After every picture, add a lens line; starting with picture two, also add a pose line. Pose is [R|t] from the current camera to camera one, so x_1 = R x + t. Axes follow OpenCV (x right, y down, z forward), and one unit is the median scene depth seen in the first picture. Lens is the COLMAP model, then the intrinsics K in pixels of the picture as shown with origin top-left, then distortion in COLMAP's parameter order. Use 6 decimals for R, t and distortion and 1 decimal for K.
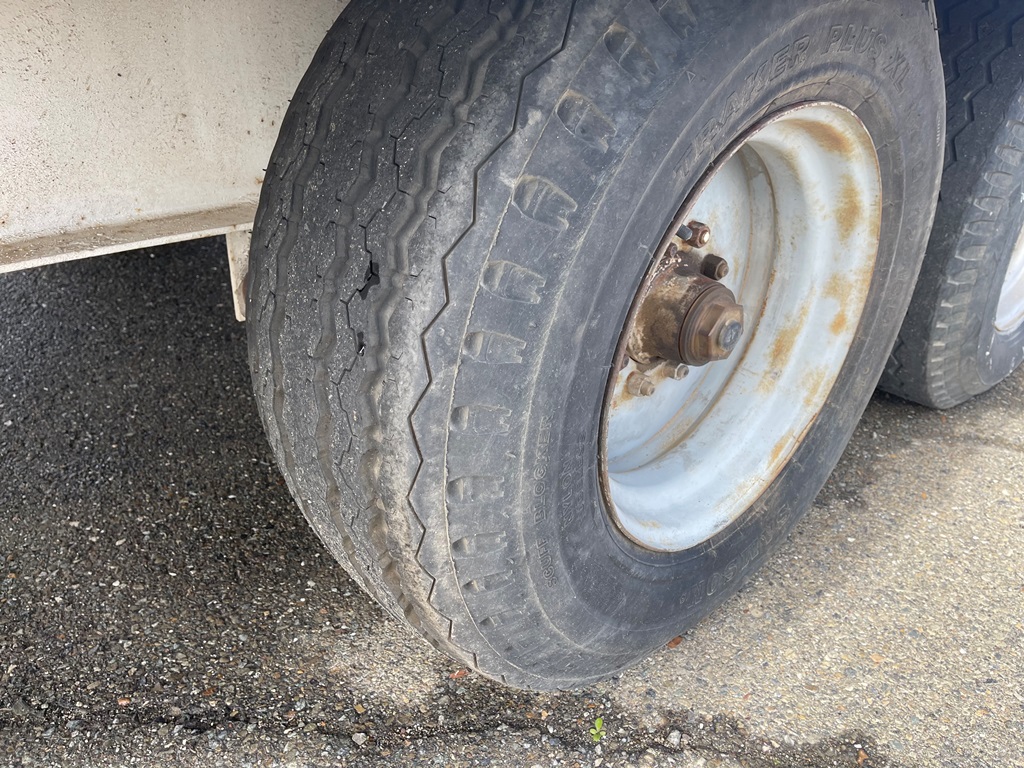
lens RADIAL K [[772.4, 0, 505.8], [0, 772.4, 380.5], [0, 0, 1]] dist [0.063703, -0.093974]
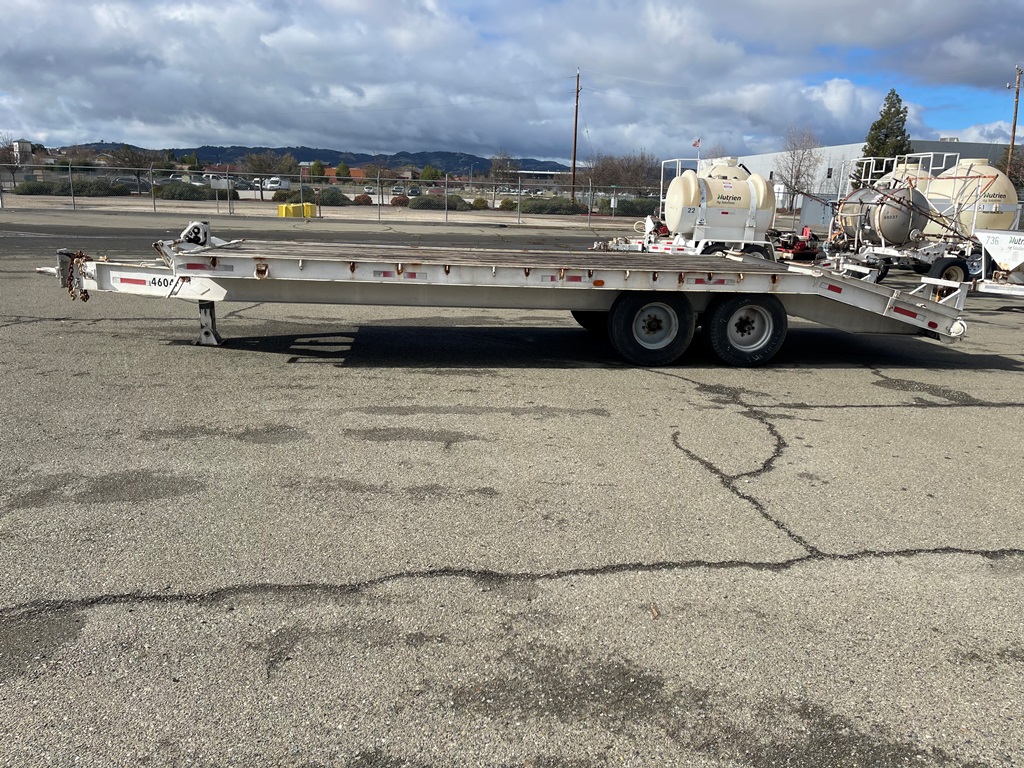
lens RADIAL K [[771.4, 0, 523.1], [0, 771.4, 383.1], [0, 0, 1]] dist [0.067519, -0.093779]
pose [[0.827874, 0.118622, -0.548228, 3.960313], [-0.272107, 0.939607, -0.207599, 2.815581], [0.490493, 0.321042, 0.810153, -6.784333]]
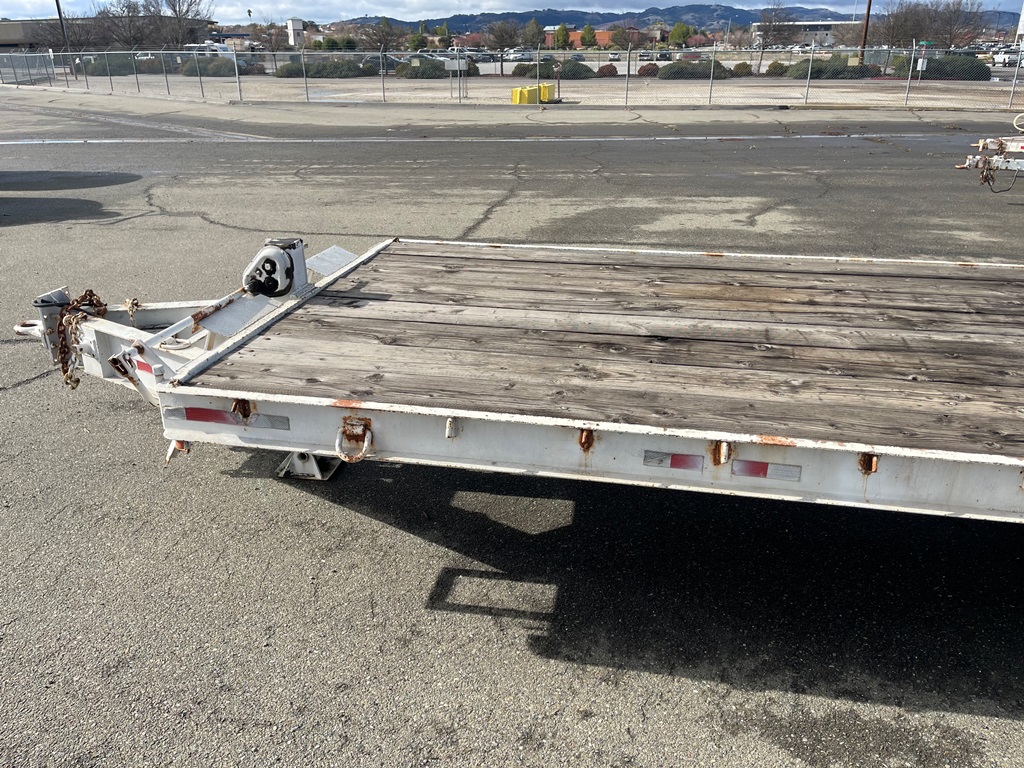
lens RADIAL K [[772.4, 0, 505.8], [0, 772.4, 380.5], [0, 0, 1]] dist [0.063703, -0.093974]
pose [[0.610470, 0.264382, -0.746612, -0.211363], [-0.357308, 0.933201, 0.038300, 0.262648], [0.706864, 0.243390, 0.664157, -3.647328]]
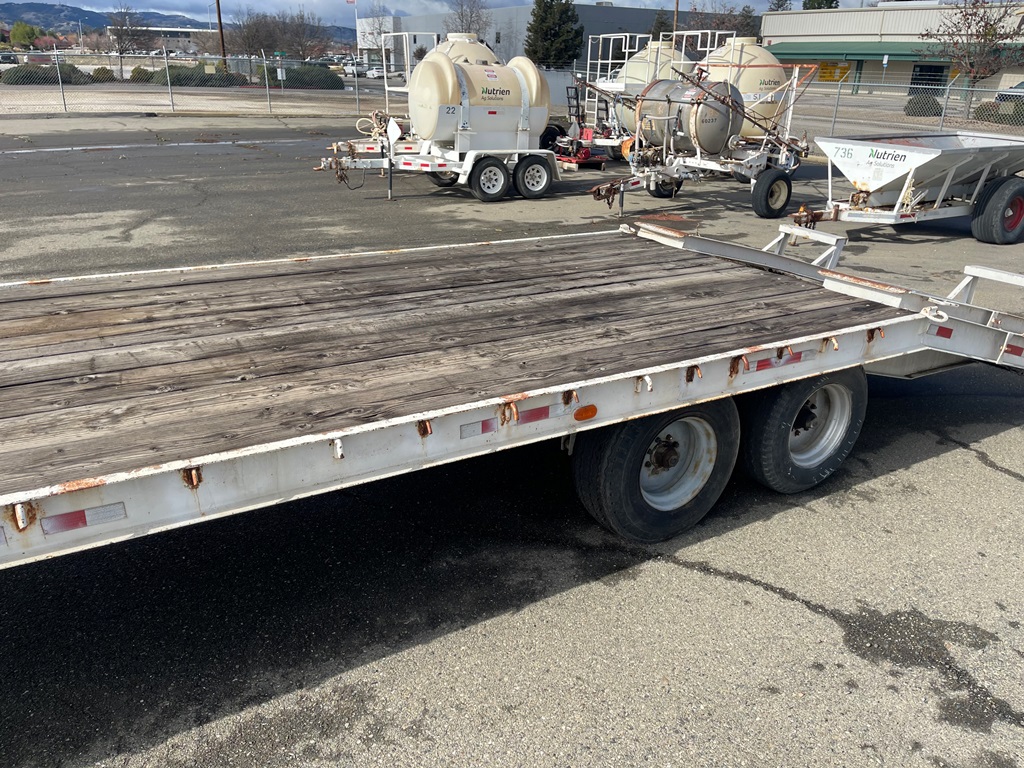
lens RADIAL K [[771.4, 0, 523.1], [0, 771.4, 383.1], [0, 0, 1]] dist [0.067519, -0.093779]
pose [[0.983625, 0.054753, -0.171708, 0.164759], [-0.076651, 0.989366, -0.123611, 0.106321], [0.163114, 0.134749, 0.977362, -3.340657]]
